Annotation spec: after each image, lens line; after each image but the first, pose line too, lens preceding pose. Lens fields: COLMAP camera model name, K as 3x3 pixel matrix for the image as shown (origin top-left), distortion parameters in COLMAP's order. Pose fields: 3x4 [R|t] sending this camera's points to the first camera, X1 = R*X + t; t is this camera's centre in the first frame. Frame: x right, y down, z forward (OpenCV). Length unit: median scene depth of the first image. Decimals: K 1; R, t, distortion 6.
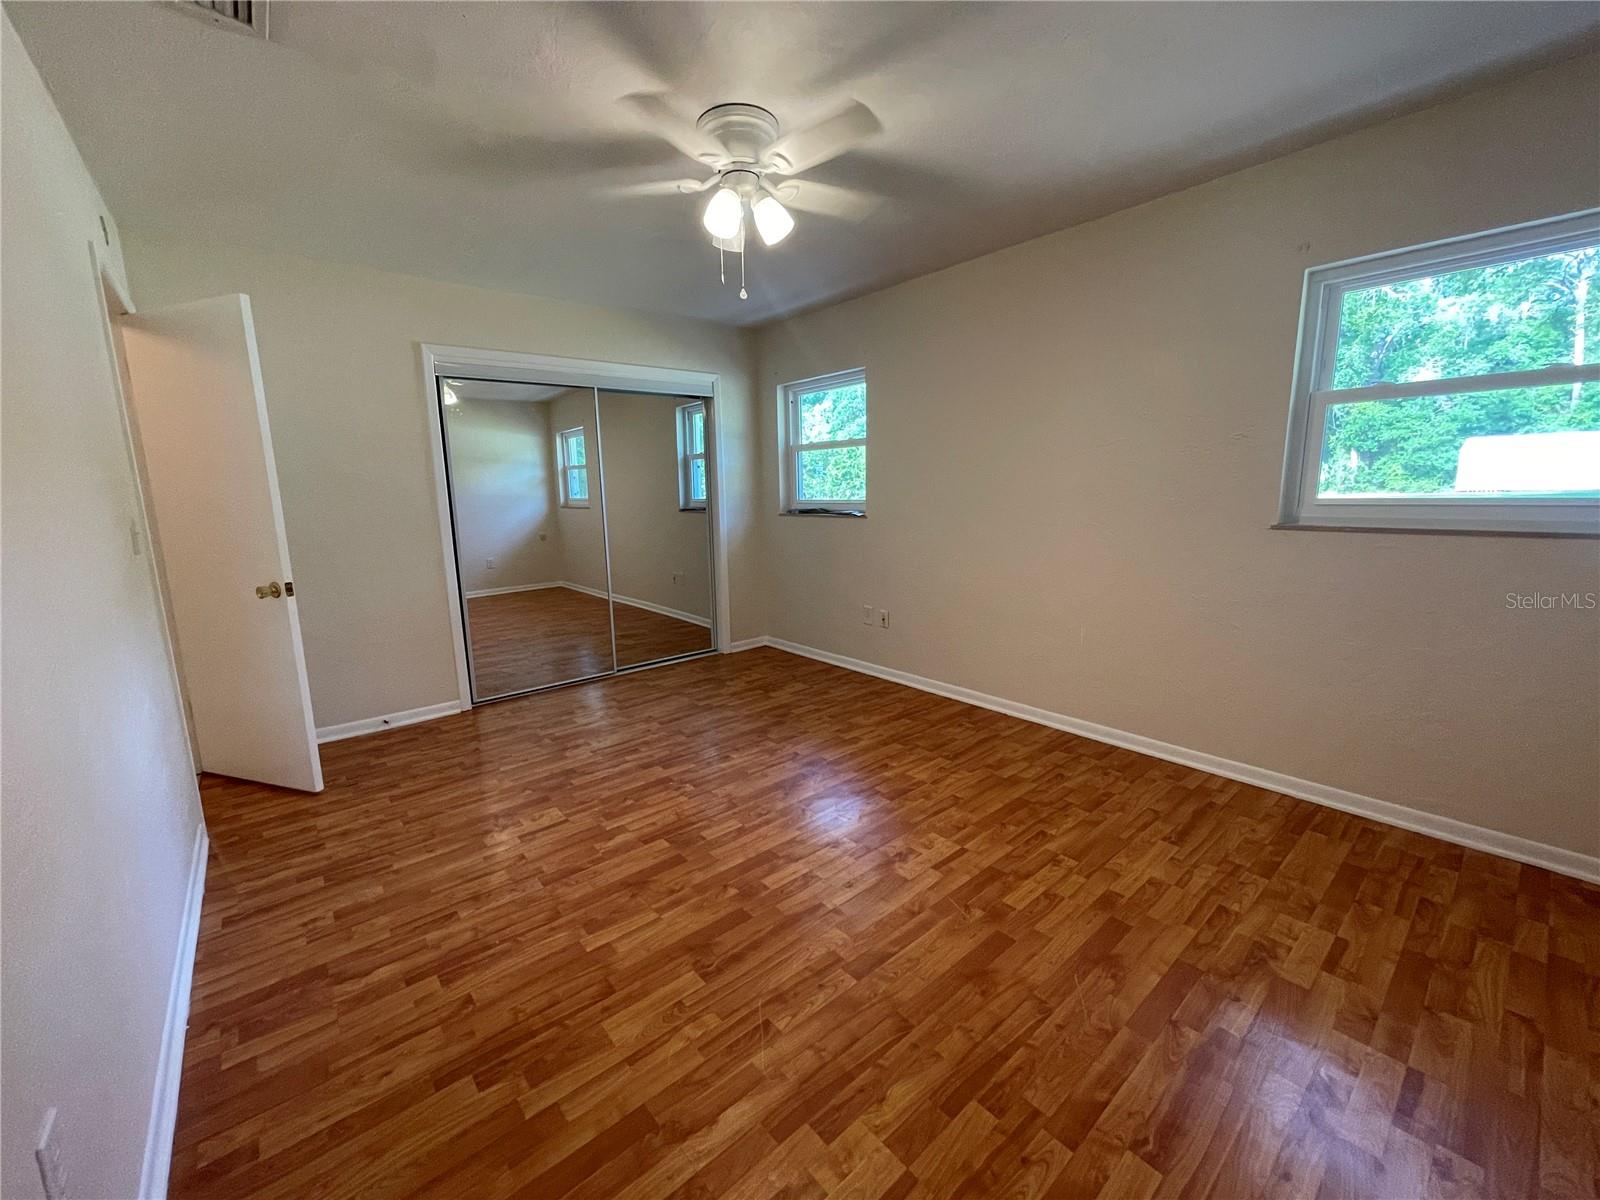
lens RADIAL K [[642.9, 0, 792.3], [0, 642.9, 594.8], [0, 0, 1]] dist [-0.000683, 0.000025]
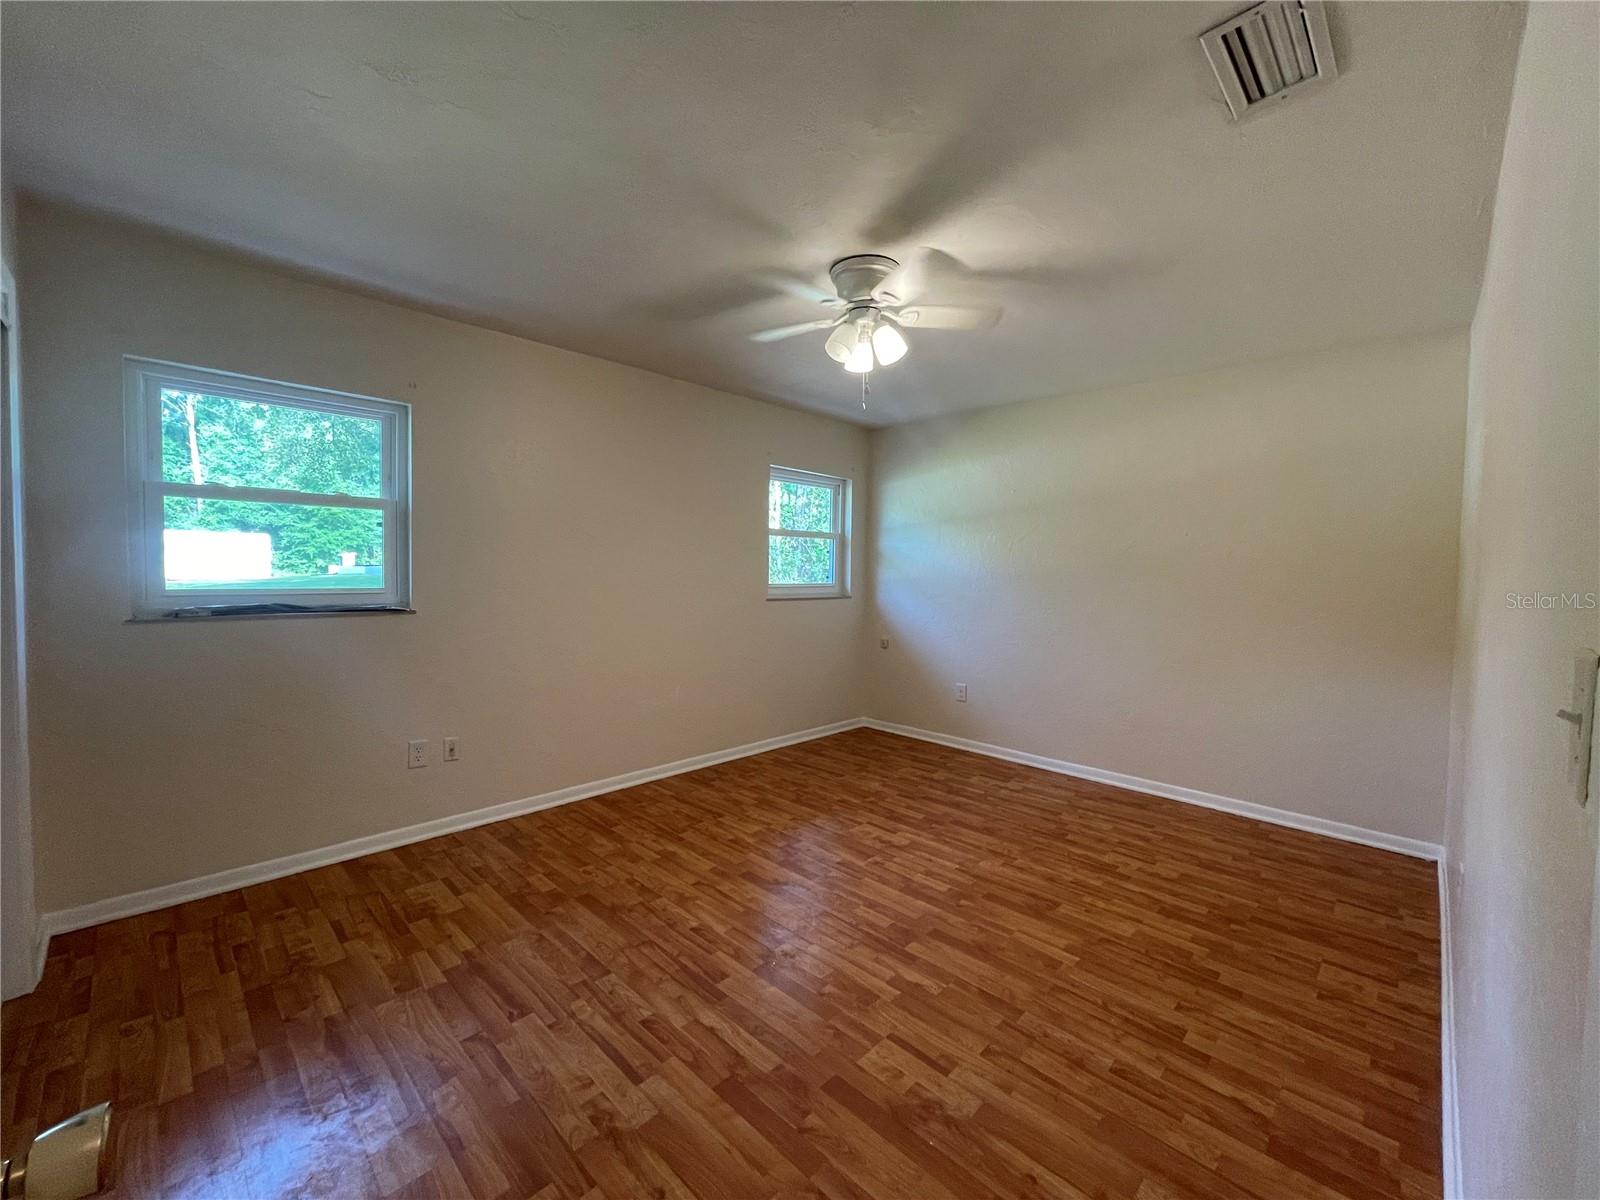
lens RADIAL K [[642.9, 0, 792.3], [0, 642.9, 594.8], [0, 0, 1]] dist [-0.000683, 0.000025]
pose [[-0.094190, -0.017796, 0.995395, -1.162634], [0.155604, 0.987289, 0.032375, -0.186767], [-0.983319, 0.157937, -0.090223, 1.231379]]
